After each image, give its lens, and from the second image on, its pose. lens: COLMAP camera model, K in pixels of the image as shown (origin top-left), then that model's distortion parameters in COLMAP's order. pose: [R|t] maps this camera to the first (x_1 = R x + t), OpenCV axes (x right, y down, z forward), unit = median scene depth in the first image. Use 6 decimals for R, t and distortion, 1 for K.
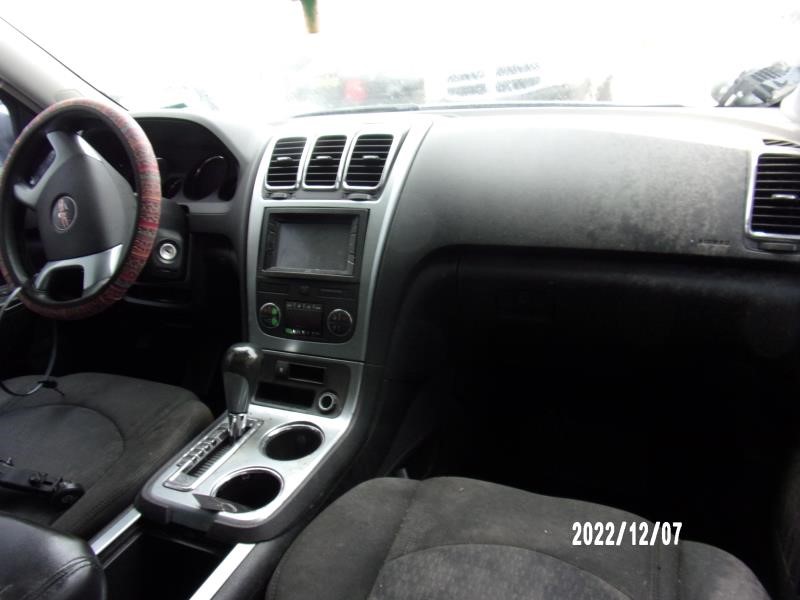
lens RADIAL K [[608.0, 0, 400.0], [0, 608.0, 300.0], [0, 0, 1]] dist [-0.031345, 0.000652]
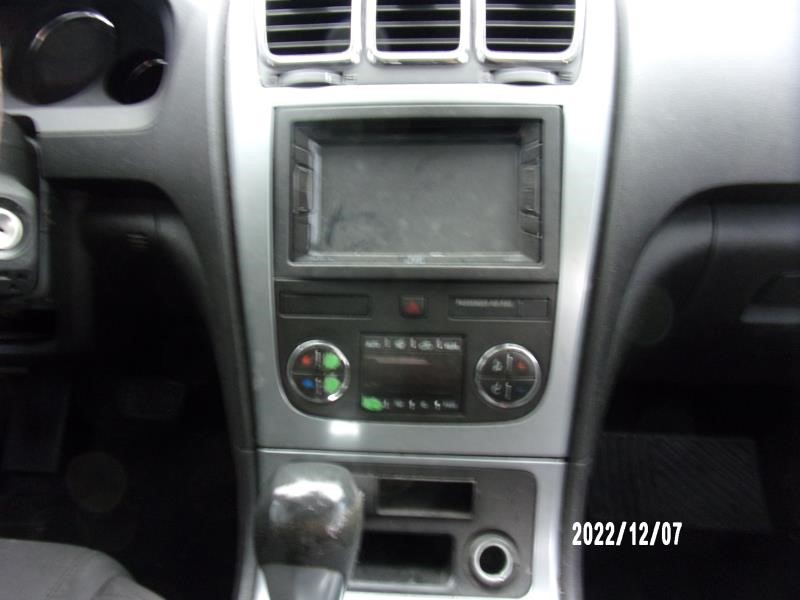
lens RADIAL K [[608.0, 0, 400.0], [0, 608.0, 300.0], [0, 0, 1]] dist [-0.031345, 0.000652]
pose [[0.944355, -0.086200, 0.317431, -0.288501], [0.063458, 0.994666, 0.081320, -0.052978], [-0.322748, -0.056652, 0.944788, 0.594901]]
